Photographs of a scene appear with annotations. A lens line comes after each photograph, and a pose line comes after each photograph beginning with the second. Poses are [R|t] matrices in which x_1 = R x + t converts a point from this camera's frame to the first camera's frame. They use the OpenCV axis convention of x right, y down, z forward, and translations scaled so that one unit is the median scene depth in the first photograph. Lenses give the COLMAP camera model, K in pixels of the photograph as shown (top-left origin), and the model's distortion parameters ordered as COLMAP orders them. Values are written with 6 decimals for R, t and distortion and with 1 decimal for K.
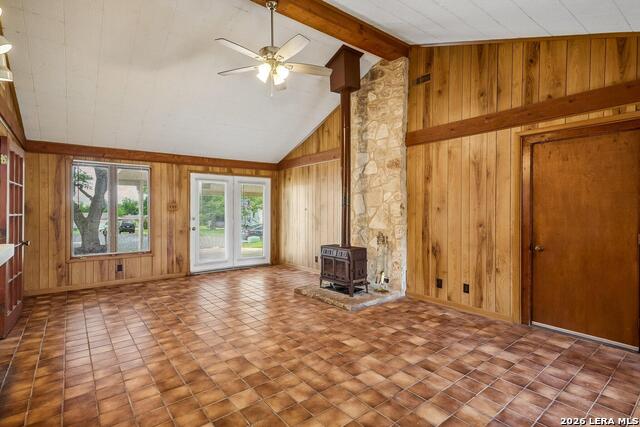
lens RADIAL K [[310.1, 0, 320.8], [0, 310.1, 211.3], [0, 0, 1]] dist [0.016700, -0.000012]
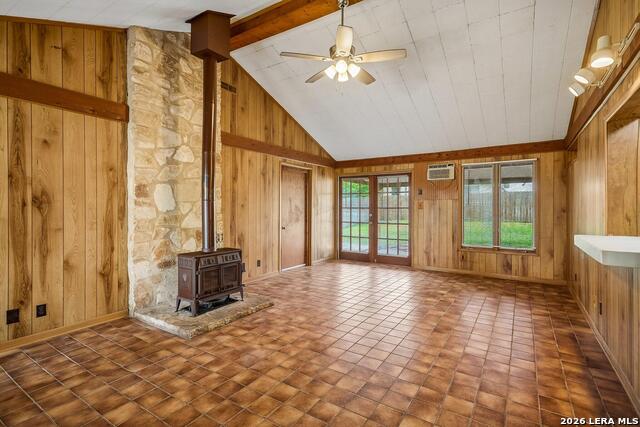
lens RADIAL K [[310.3, 0, 318.6], [0, 310.3, 209.3], [0, 0, 1]] dist [0.017811, -0.000383]
pose [[-0.306584, -0.005088, 0.951830, -0.881837], [0.001766, 0.999981, 0.005914, 0.000751], [-0.951842, 0.003494, -0.306569, 1.116714]]
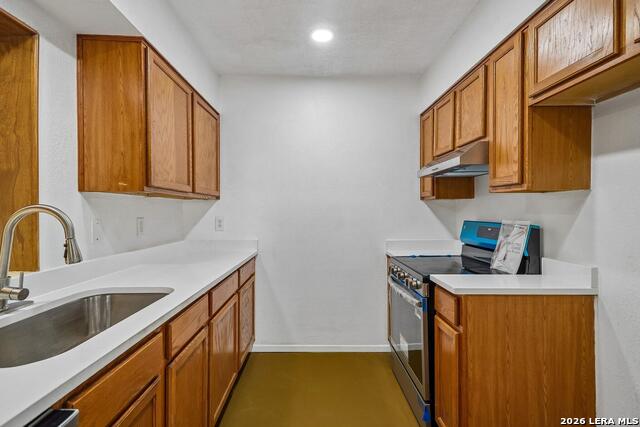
lens RADIAL K [[310.3, 0, 318.6], [0, 310.3, 209.3], [0, 0, 1]] dist [0.017811, -0.000383]
pose [[-0.788117, 0.005280, 0.615503, -0.899167], [0.004209, 0.999986, -0.003189, 0.000614], [-0.615511, 0.000077, -0.788128, 0.372239]]
